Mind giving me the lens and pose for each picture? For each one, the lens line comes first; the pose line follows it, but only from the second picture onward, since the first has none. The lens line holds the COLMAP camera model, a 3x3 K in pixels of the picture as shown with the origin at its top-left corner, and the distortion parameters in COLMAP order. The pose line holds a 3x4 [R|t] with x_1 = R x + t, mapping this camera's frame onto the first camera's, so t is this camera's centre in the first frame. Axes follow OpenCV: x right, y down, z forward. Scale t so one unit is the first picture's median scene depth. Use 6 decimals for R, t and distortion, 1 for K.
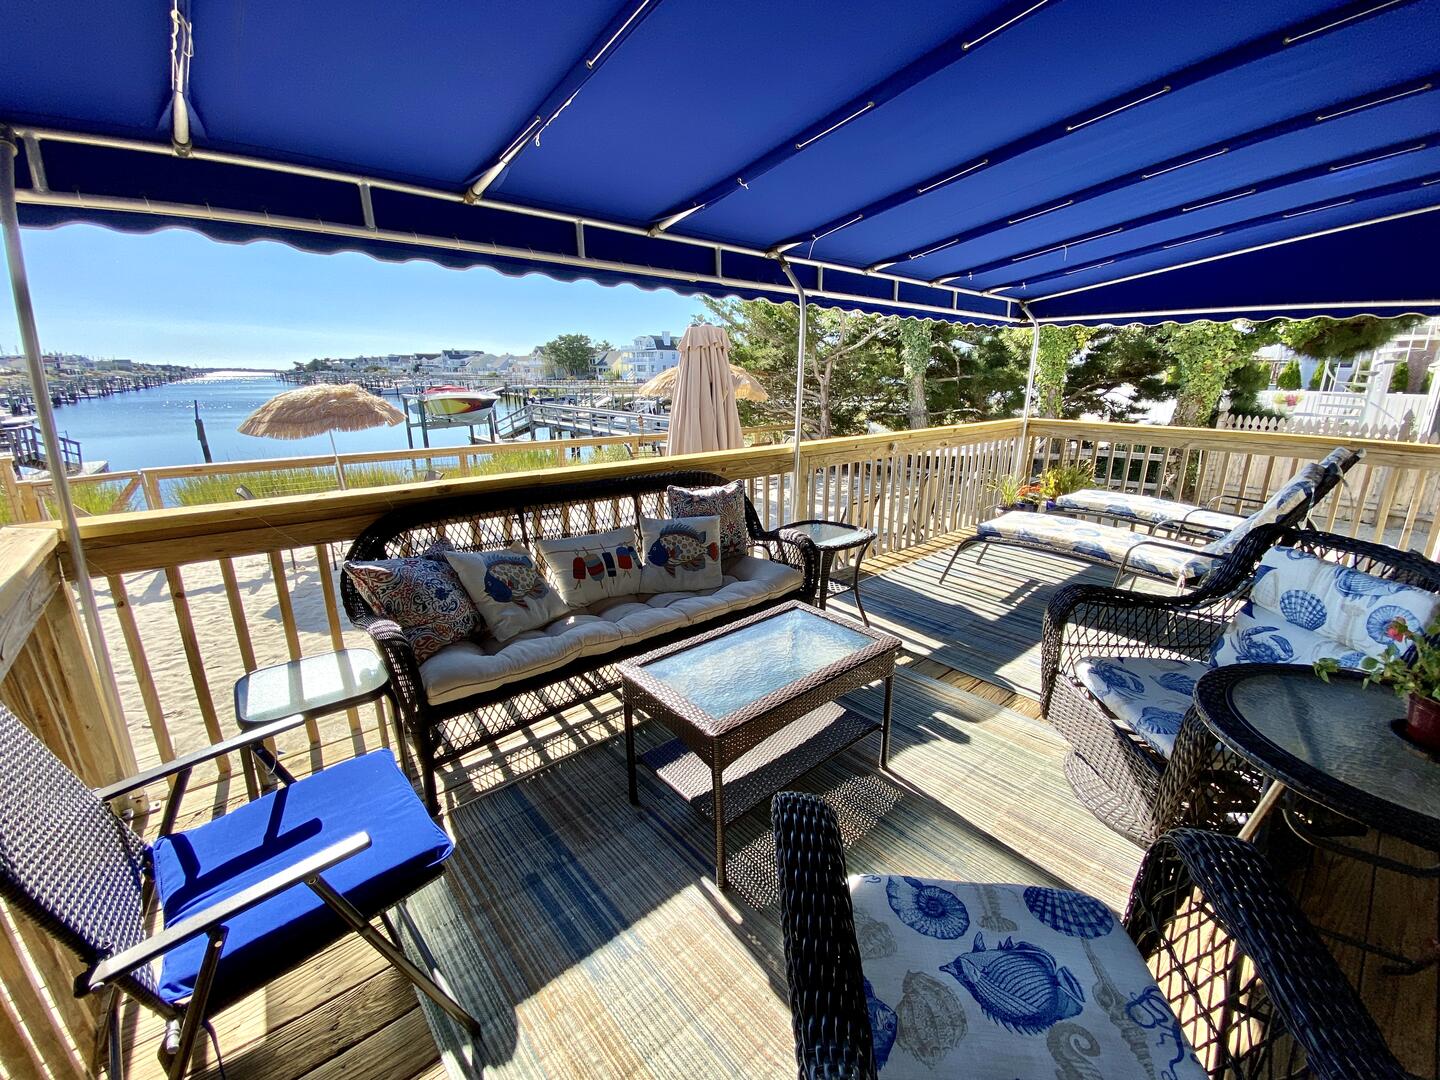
lens RADIAL K [[556.8, 0, 720.0], [0, 556.8, 540.0], [0, 0, 1]] dist [0.000879, -0.012465]
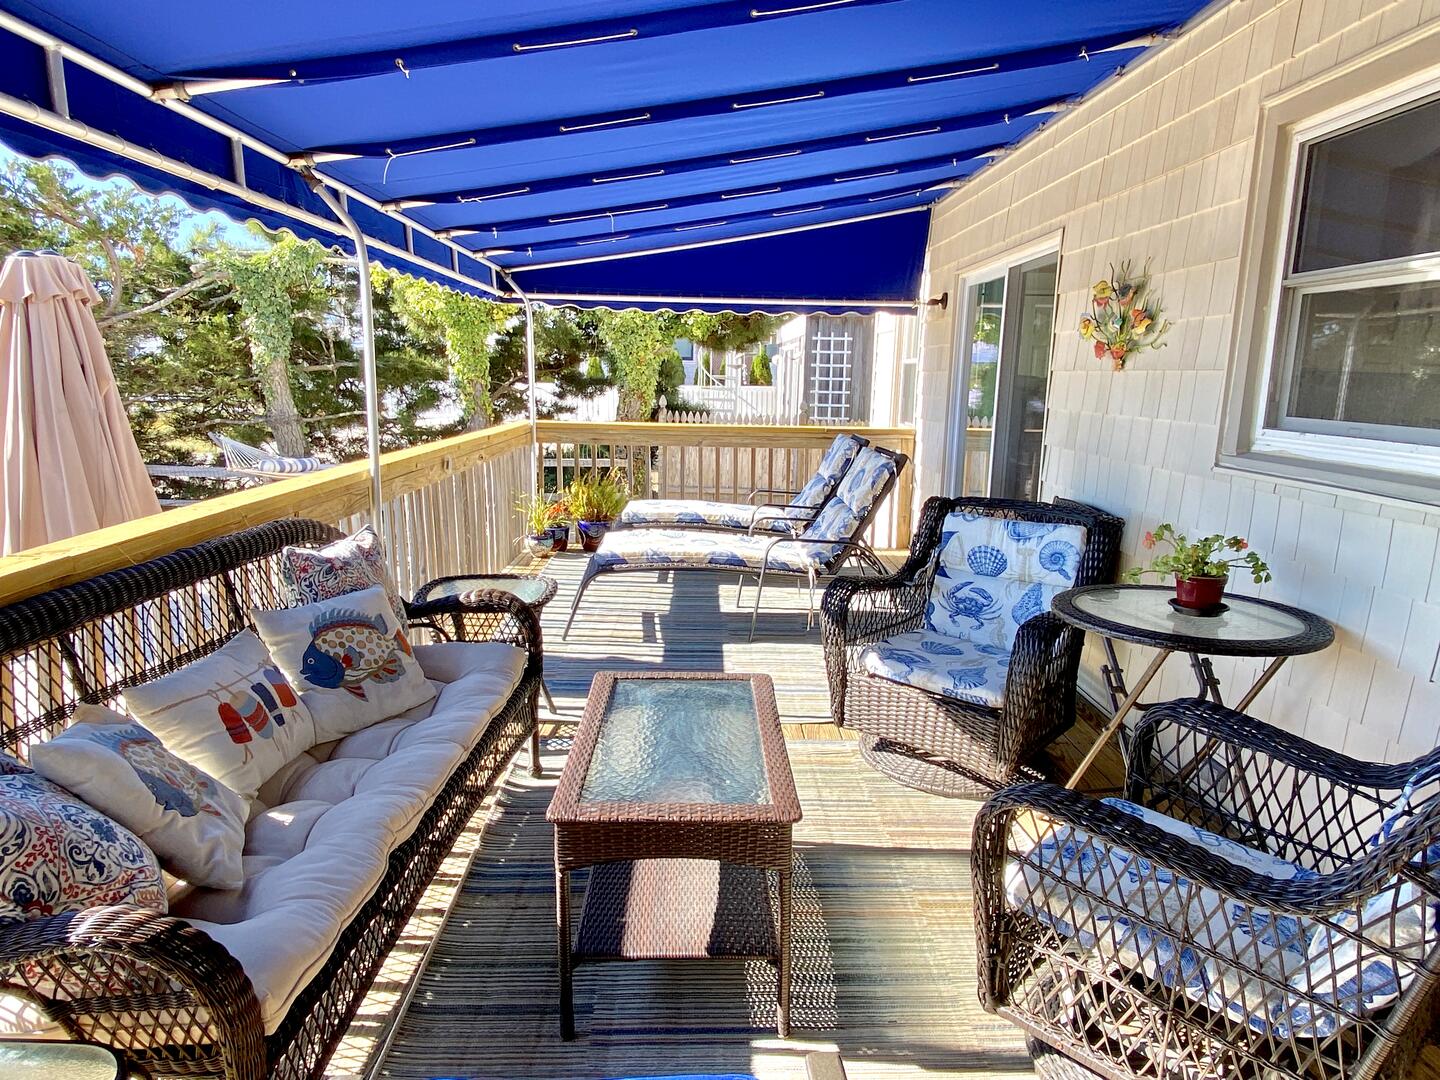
lens RADIAL K [[848.3, 0, 720.0], [0, 848.3, 540.0], [0, 0, 1]] dist [0.077465, -0.094688]
pose [[0.655087, -0.133062, 0.743745, -0.188254], [0.195178, 0.980761, 0.003554, -0.010370], [-0.729909, 0.142834, 0.668454, 0.047049]]
